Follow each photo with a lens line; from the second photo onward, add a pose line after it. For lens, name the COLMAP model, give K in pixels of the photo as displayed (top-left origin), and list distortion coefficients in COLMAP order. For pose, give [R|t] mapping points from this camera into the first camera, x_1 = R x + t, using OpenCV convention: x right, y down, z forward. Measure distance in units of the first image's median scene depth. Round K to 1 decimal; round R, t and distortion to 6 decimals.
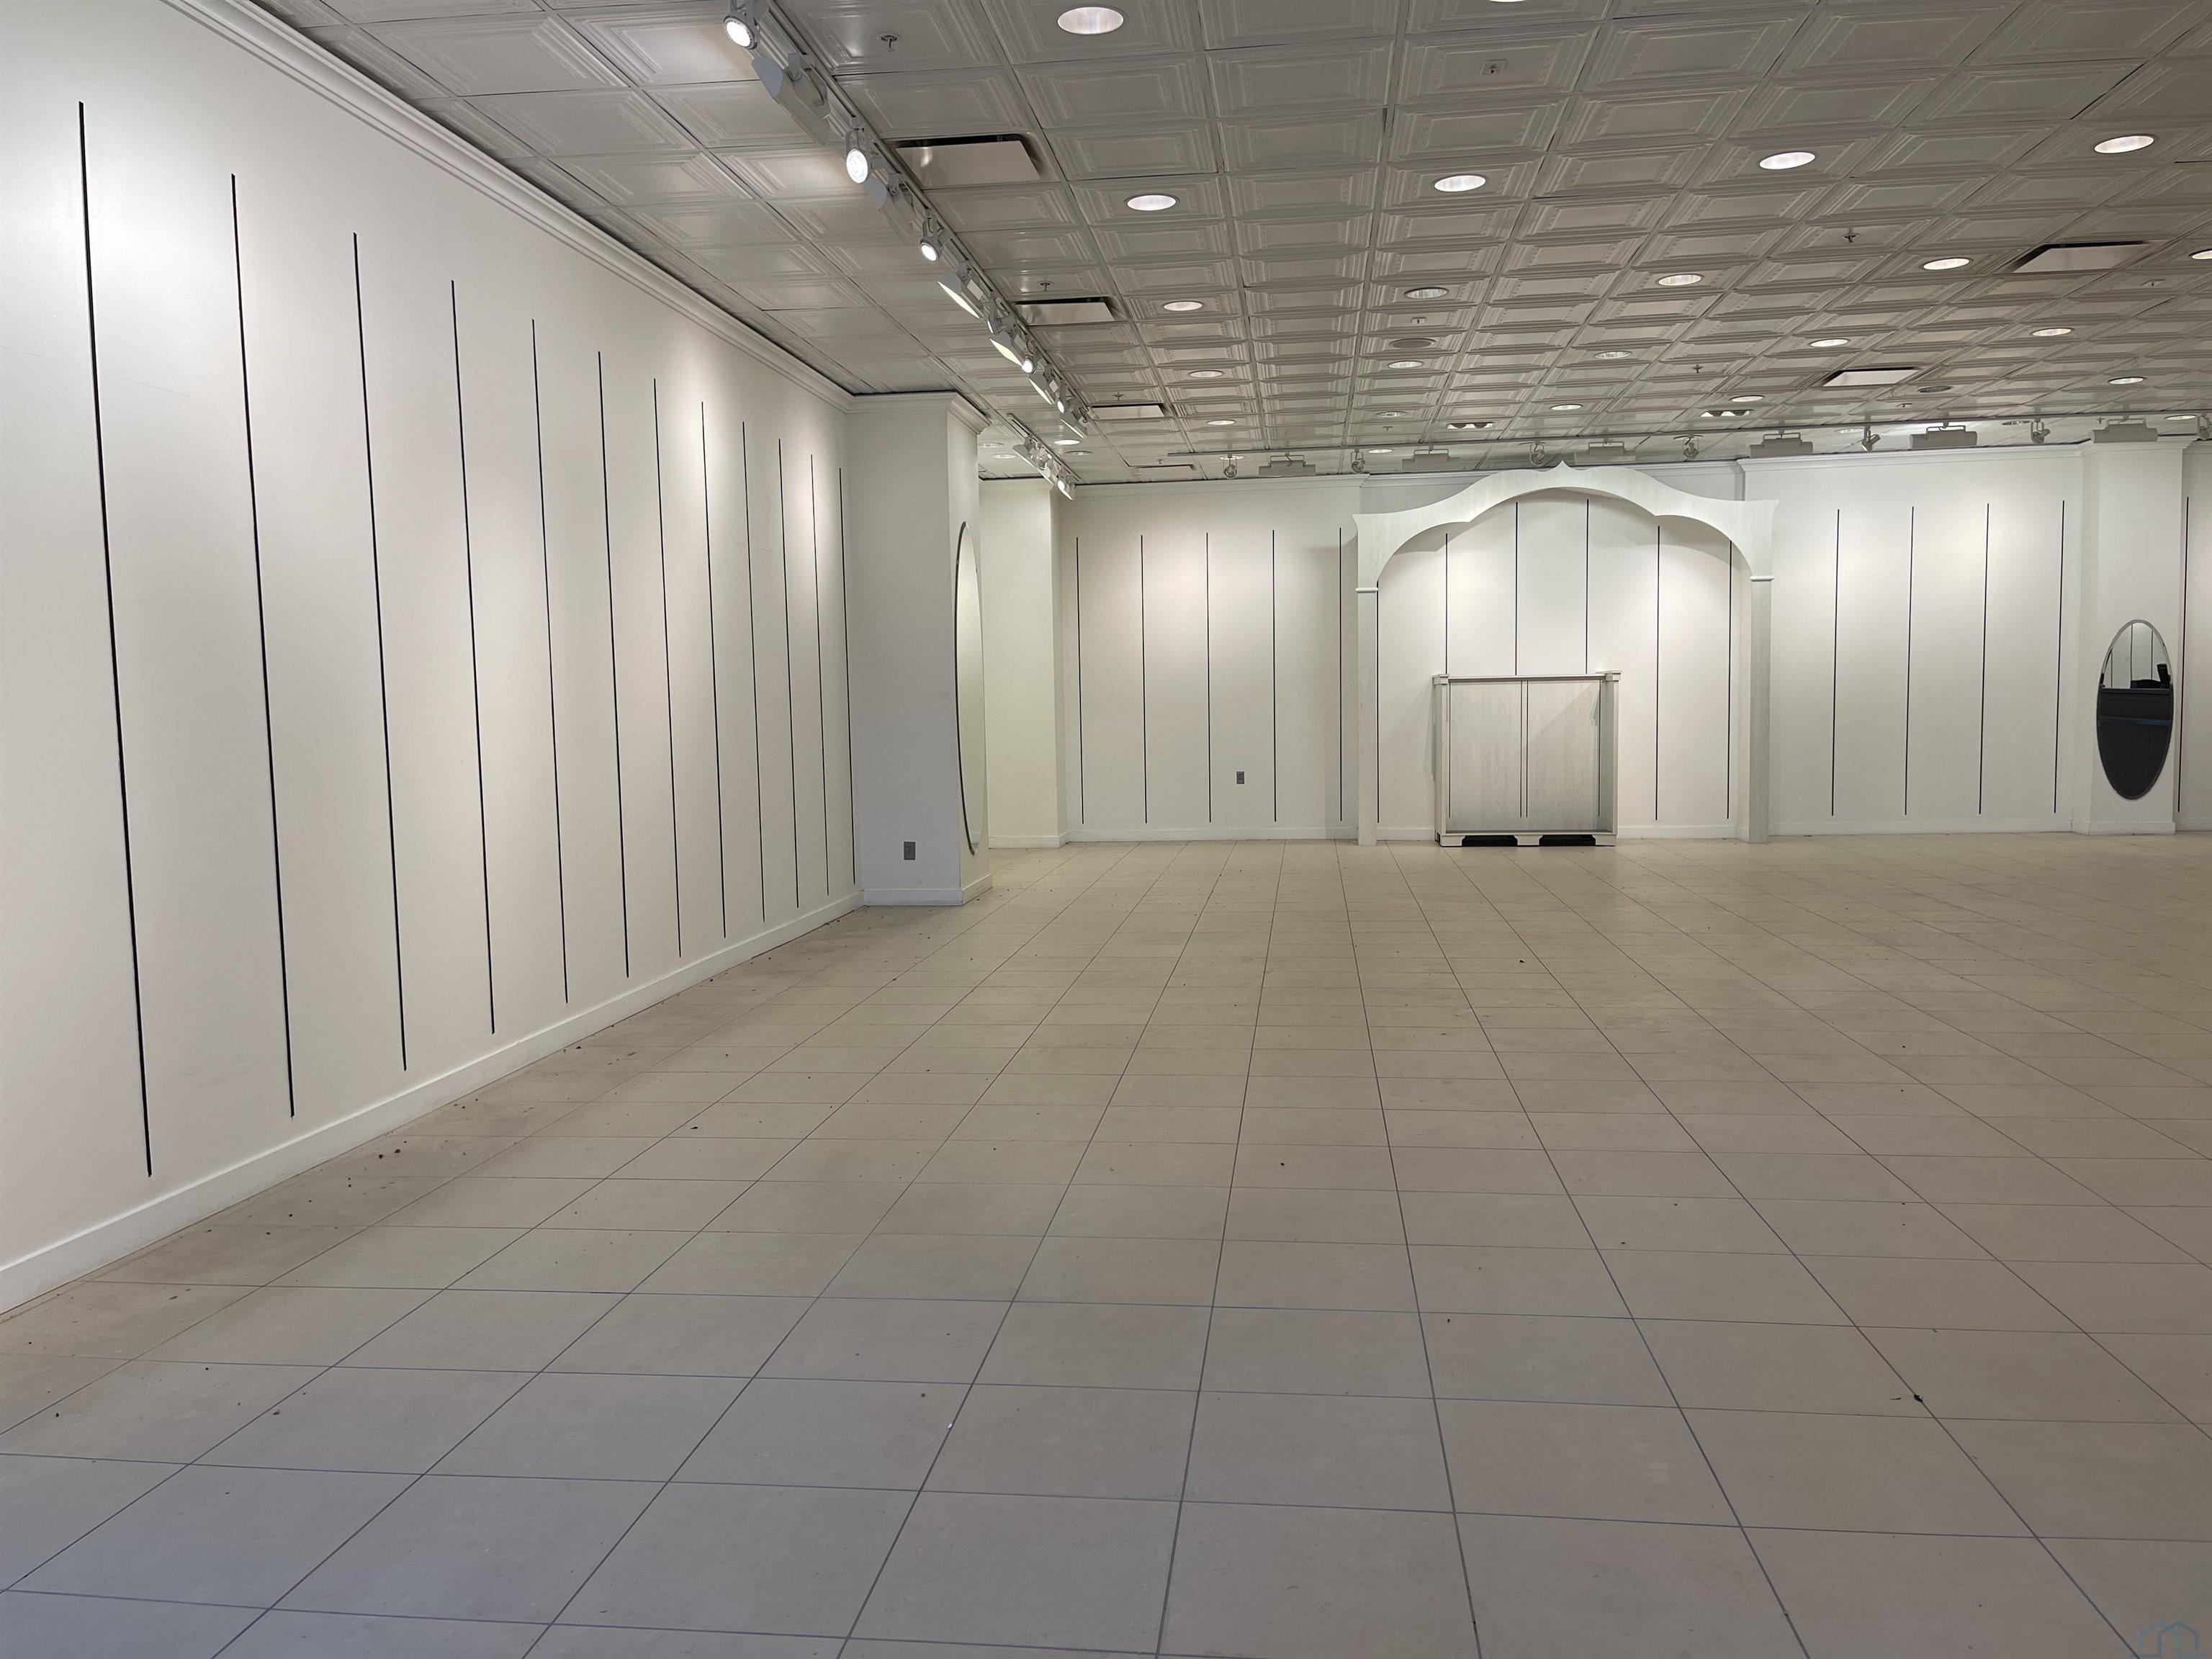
lens RADIAL K [[1667.5, 0, 1099.5], [0, 1667.5, 836.2], [0, 0, 1]] dist [0.079400, -0.101140]
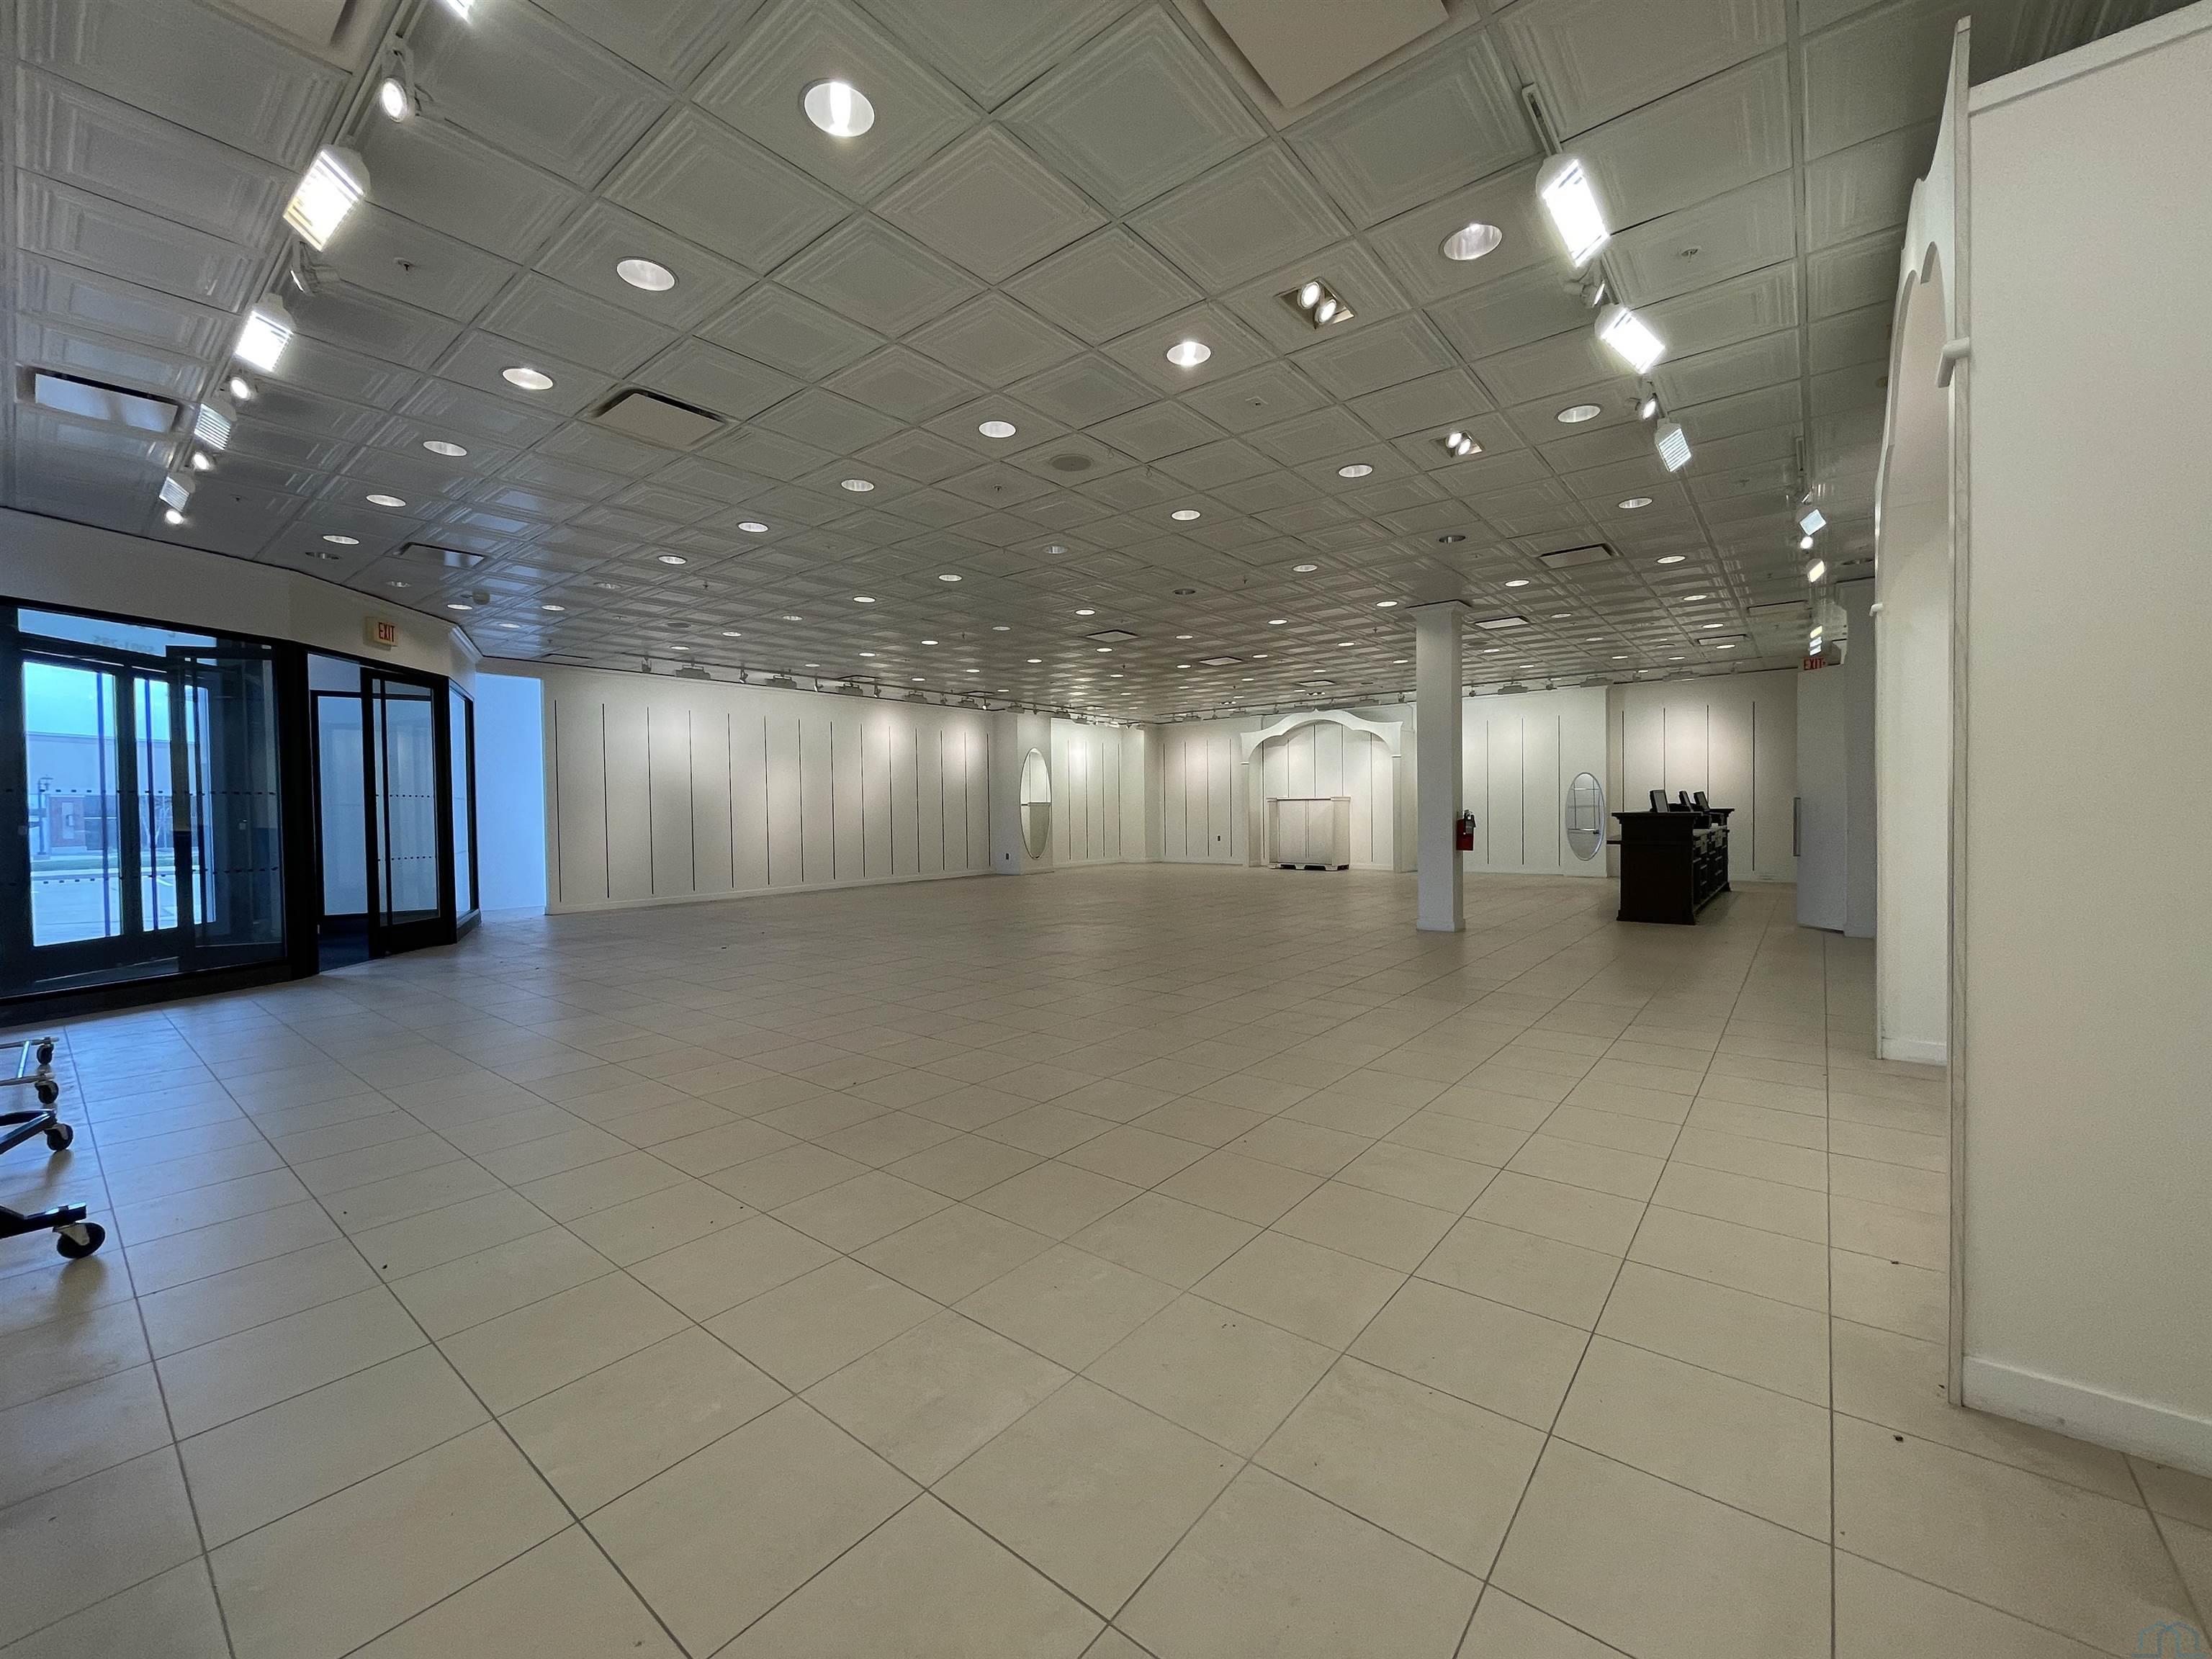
lens RADIAL K [[890.5, 0, 1070.3], [0, 890.5, 833.8], [0, 0, 1]] dist [0.002741, 0.000089]
pose [[0.833909, 0.024446, -0.551360, 0.757447], [-0.048743, 0.998377, -0.029456, 0.008808], [0.549745, 0.051439, 0.833747, -0.258703]]
